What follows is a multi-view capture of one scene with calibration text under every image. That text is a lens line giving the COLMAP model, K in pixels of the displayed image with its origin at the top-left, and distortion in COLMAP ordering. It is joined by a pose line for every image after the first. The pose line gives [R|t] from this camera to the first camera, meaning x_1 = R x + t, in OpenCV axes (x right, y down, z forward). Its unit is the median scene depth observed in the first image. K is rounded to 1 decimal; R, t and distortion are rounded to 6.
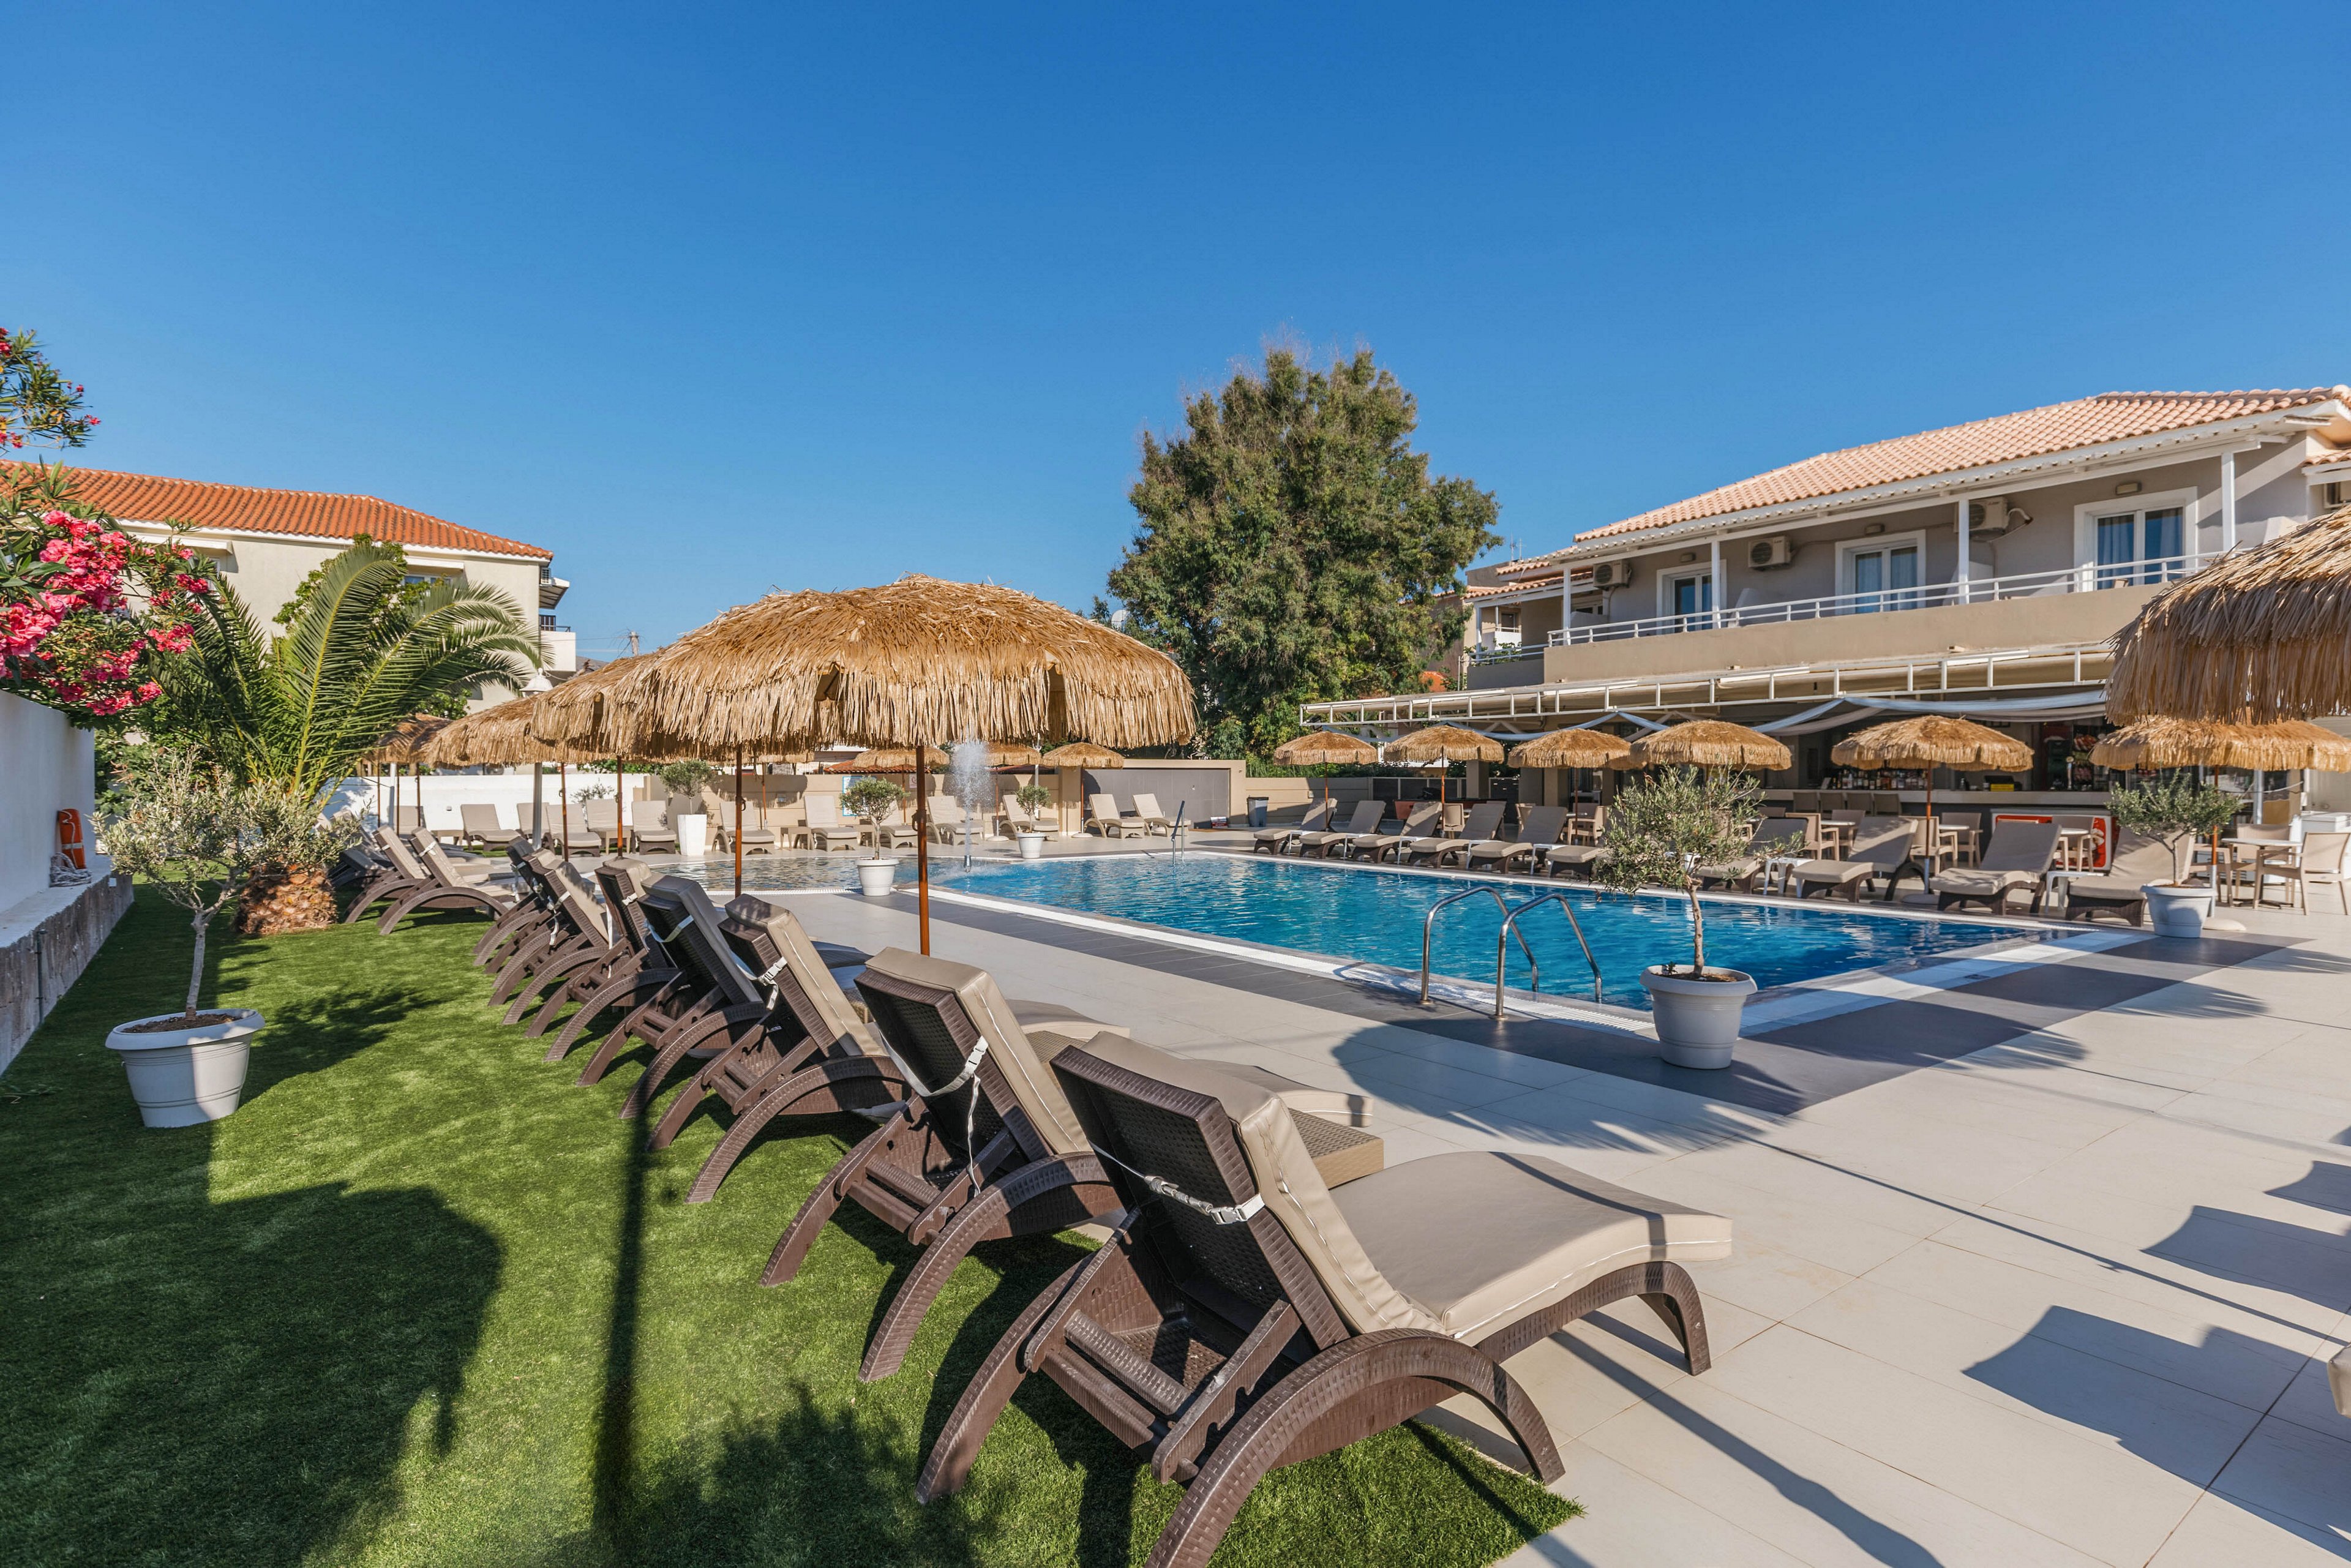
lens RADIAL K [[1083.1, 0, 1175.5], [0, 1083.1, 784.0], [0, 0, 1]] dist [-0.002853, 0.000098]
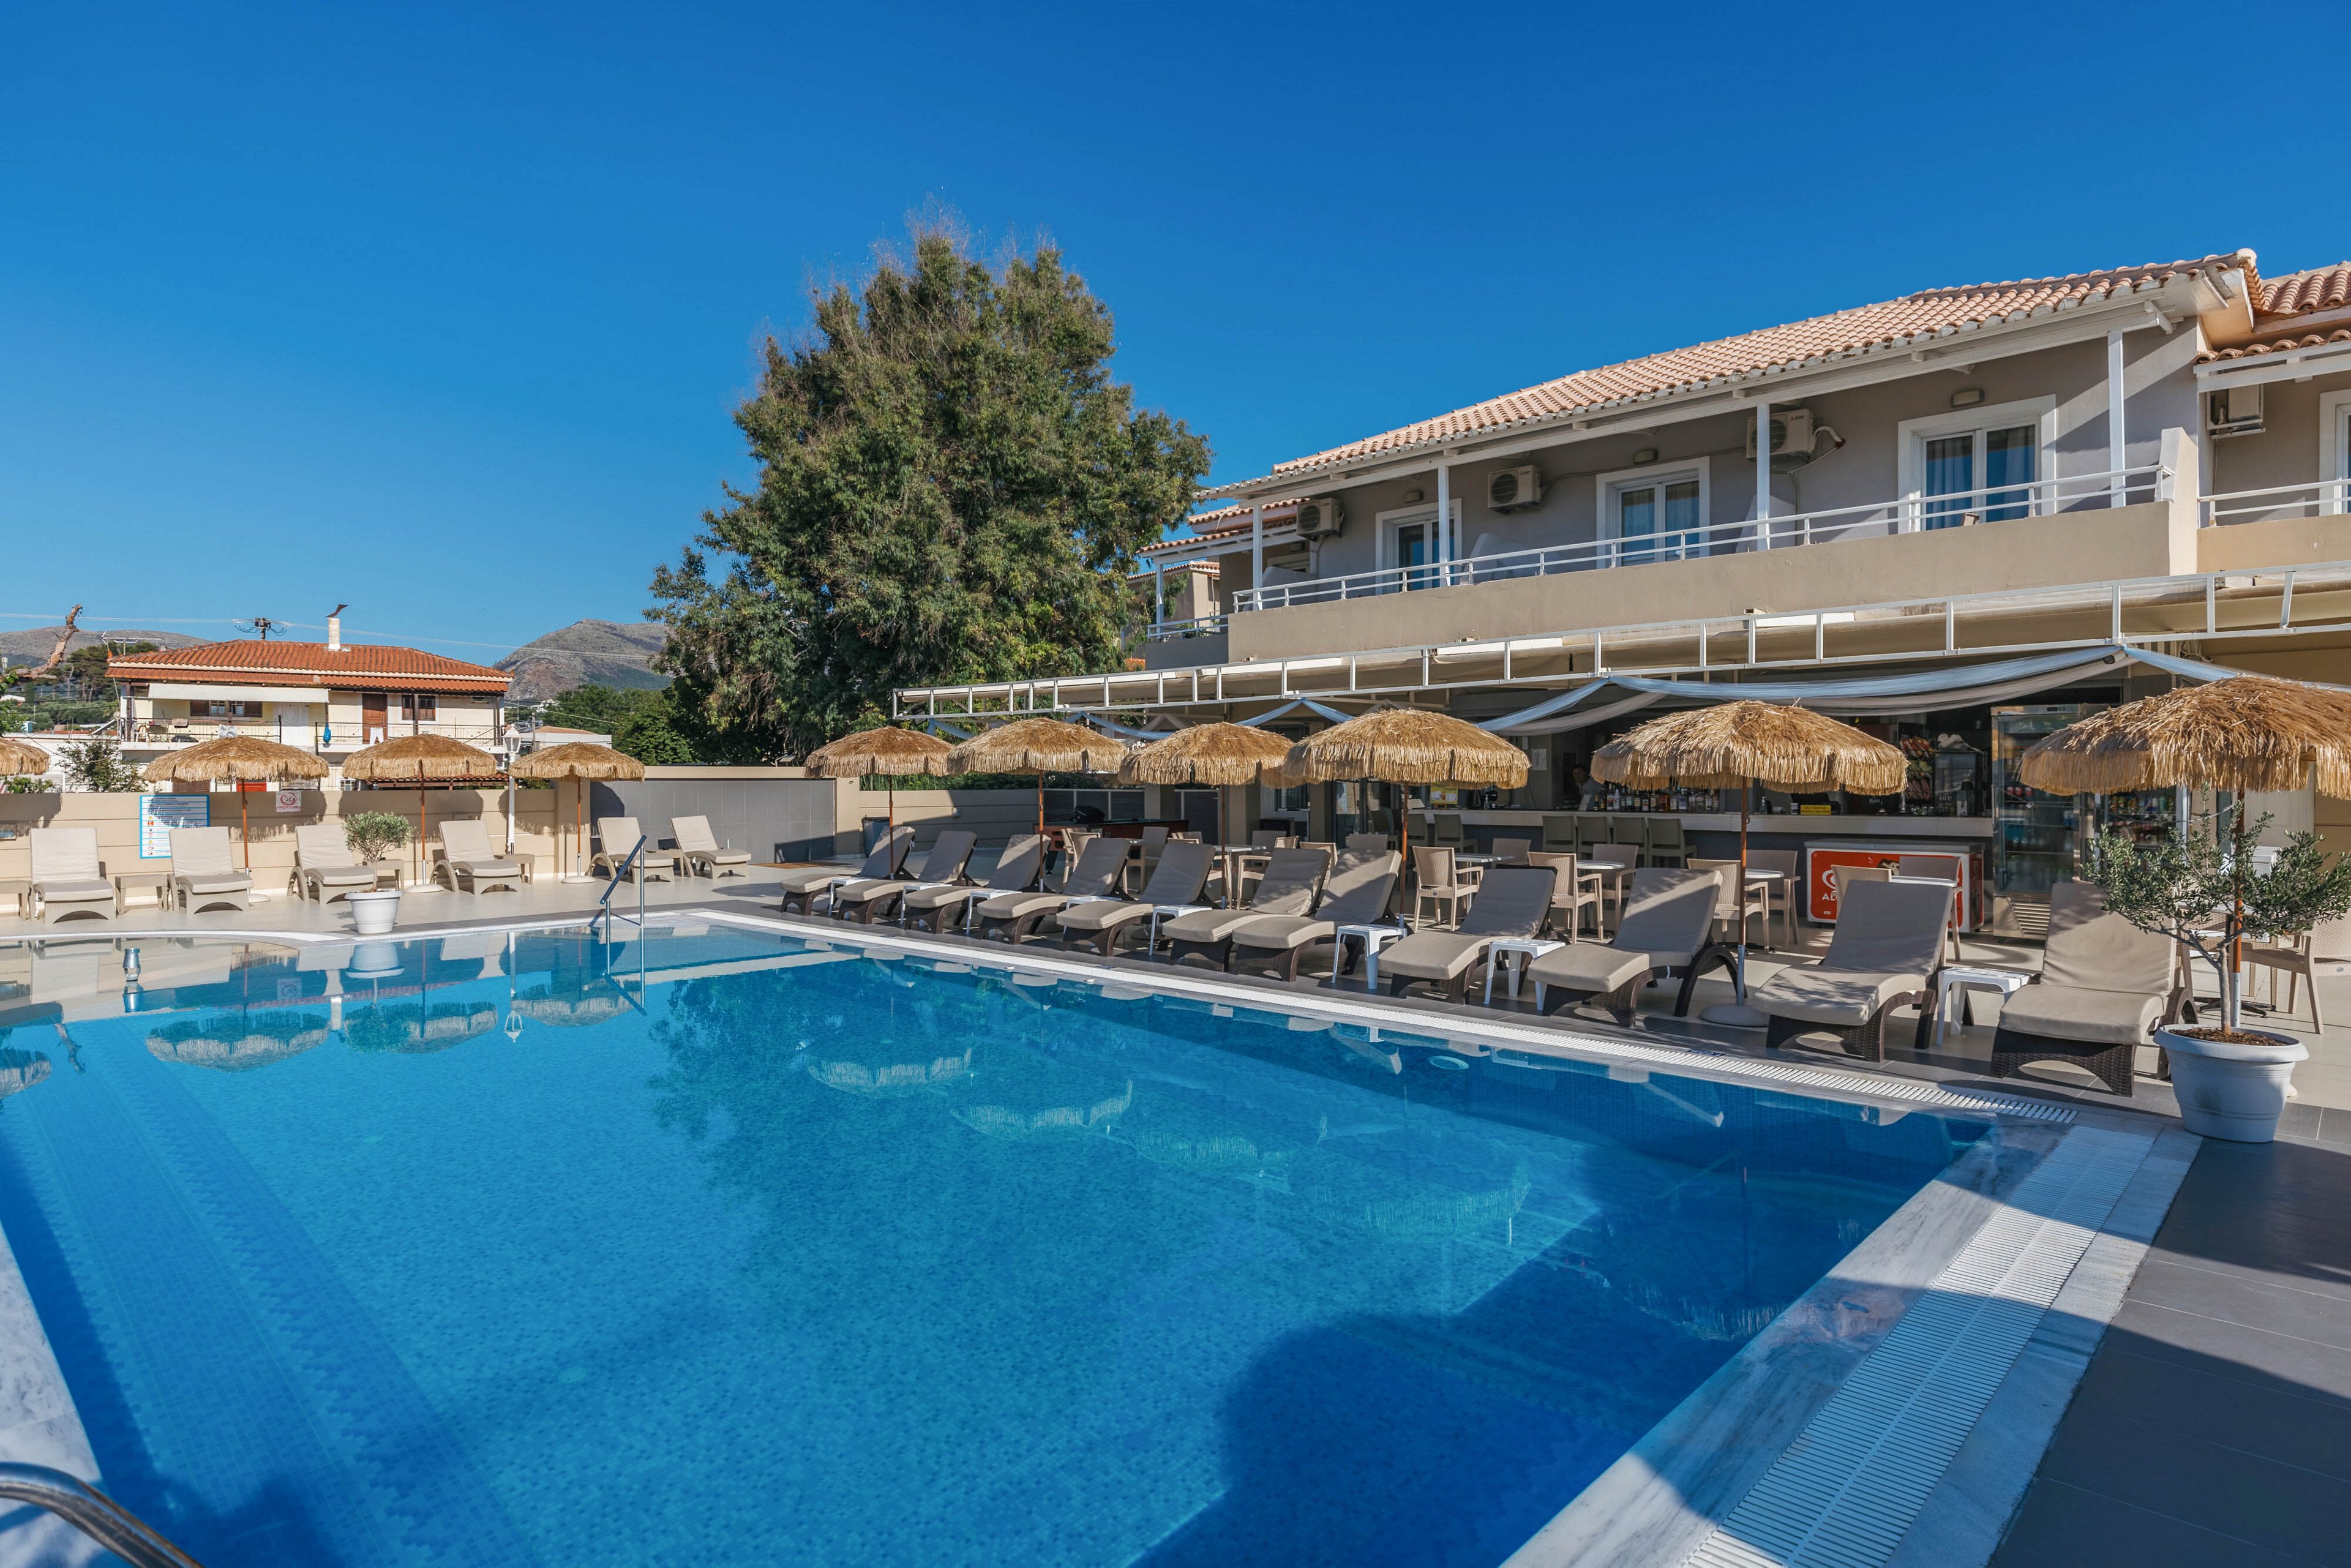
lens RADIAL K [[1056.1, 0, 1175.5], [0, 1056.1, 784.0], [0, 0, 1]] dist [0.003835, 0.000151]
pose [[0.986041, -0.003833, 0.166460, 0.193713], [0.003719, 0.999993, 0.000999, -0.012718], [-0.166463, -0.000365, 0.986048, 0.316629]]
